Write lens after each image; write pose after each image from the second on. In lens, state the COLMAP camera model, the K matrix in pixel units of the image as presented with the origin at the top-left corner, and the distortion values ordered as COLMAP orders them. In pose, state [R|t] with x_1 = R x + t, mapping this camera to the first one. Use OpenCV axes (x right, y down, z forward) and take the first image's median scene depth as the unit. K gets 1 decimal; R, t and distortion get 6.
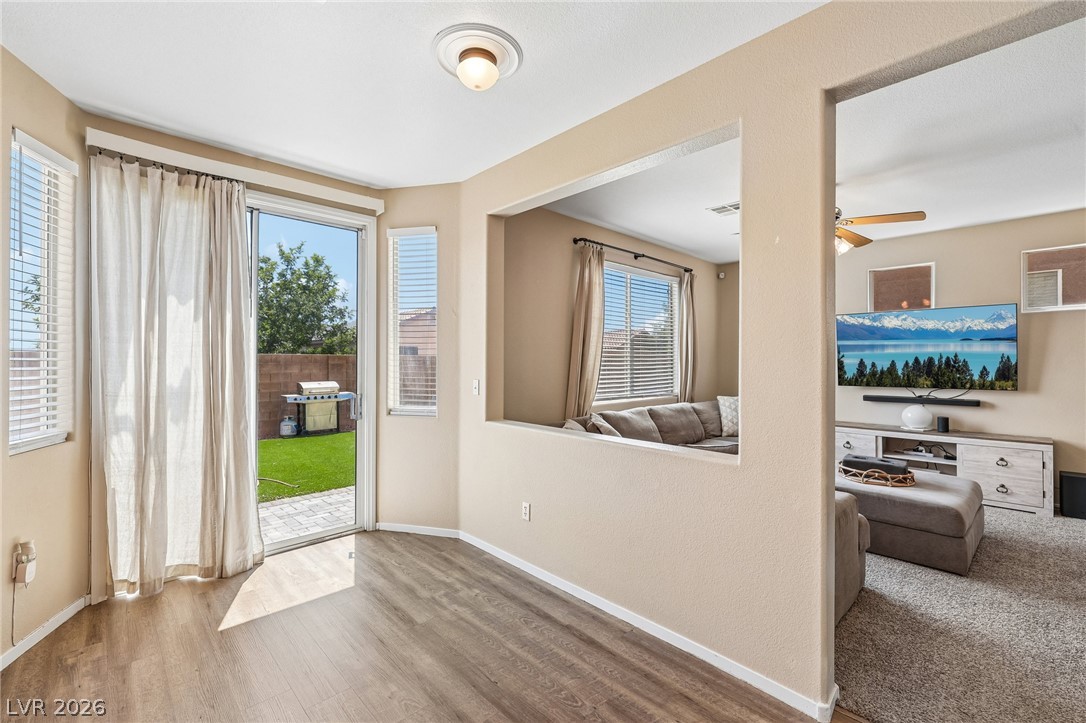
lens RADIAL K [[465.4, 0, 540.2], [0, 465.4, 356.2], [0, 0, 1]] dist [-0.000484, 0.000727]
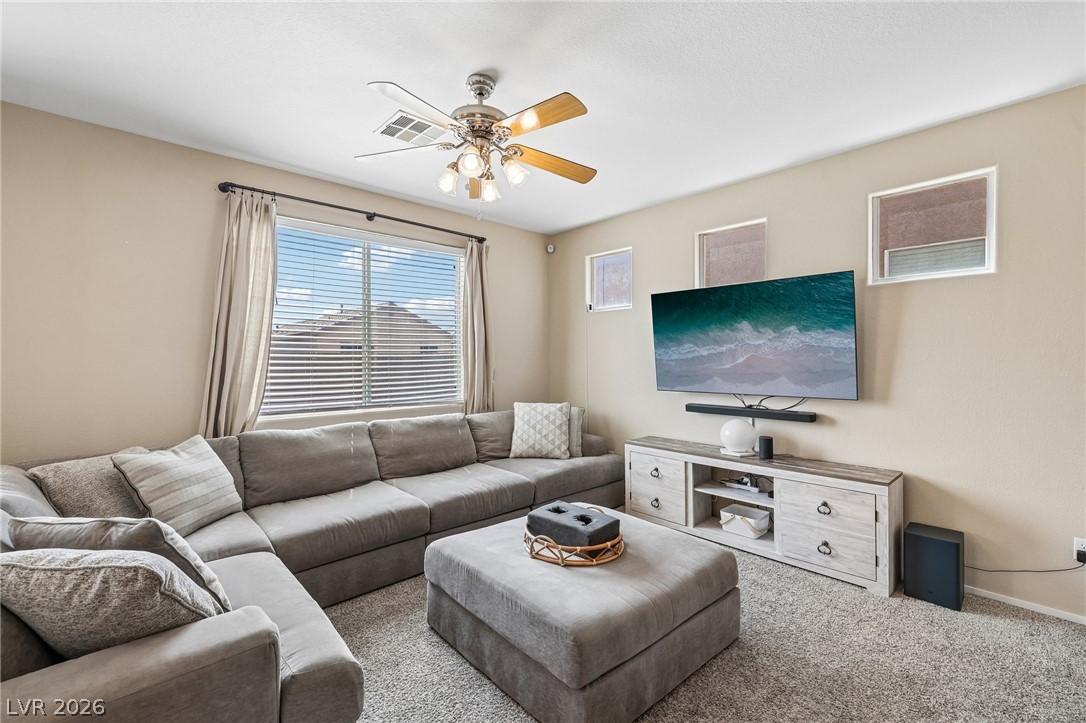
lens RADIAL K [[465.4, 0, 544.9], [0, 465.4, 359.0], [0, 0, 1]] dist [-0.000484, 0.000727]
pose [[0.999684, -0.004372, -0.024740, 0.553298], [0.004677, 0.999914, 0.012258, 0.004016], [0.024684, -0.012370, 0.999619, 0.297842]]
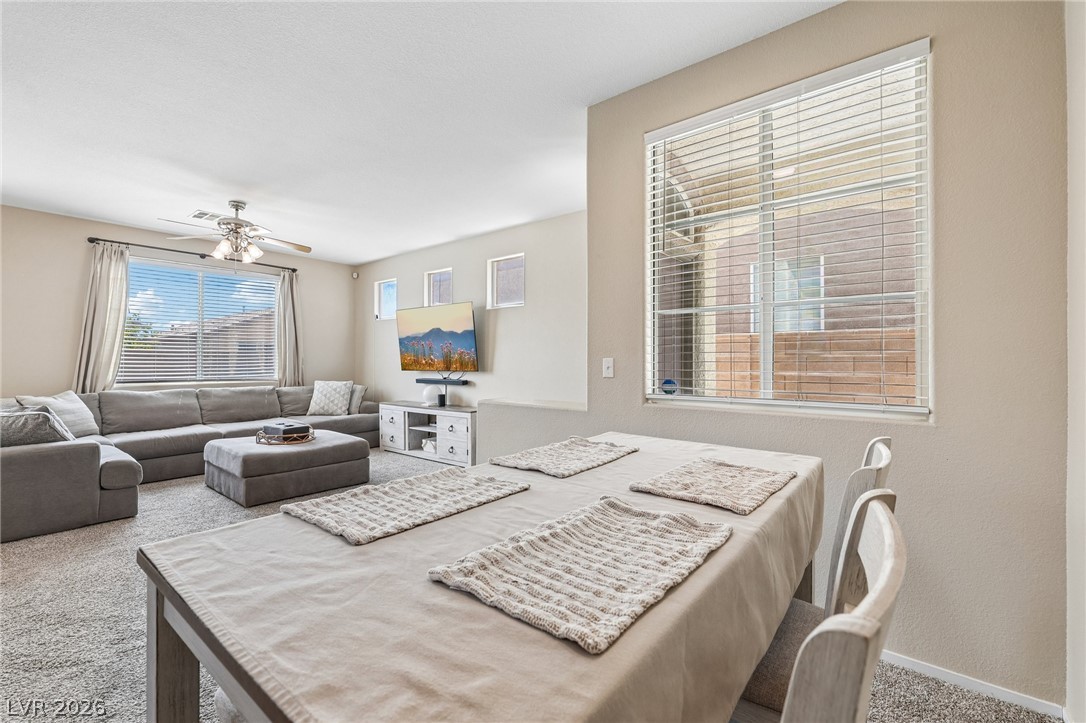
lens RADIAL K [[465.4, 0, 550.8], [0, 465.4, 358.8], [0, 0, 1]] dist [-0.000484, 0.000727]
pose [[0.992618, 0.000371, 0.121284, 1.001840], [-0.000892, 0.999991, 0.004246, 0.032554], [-0.121281, -0.004323, 0.992609, -0.242187]]
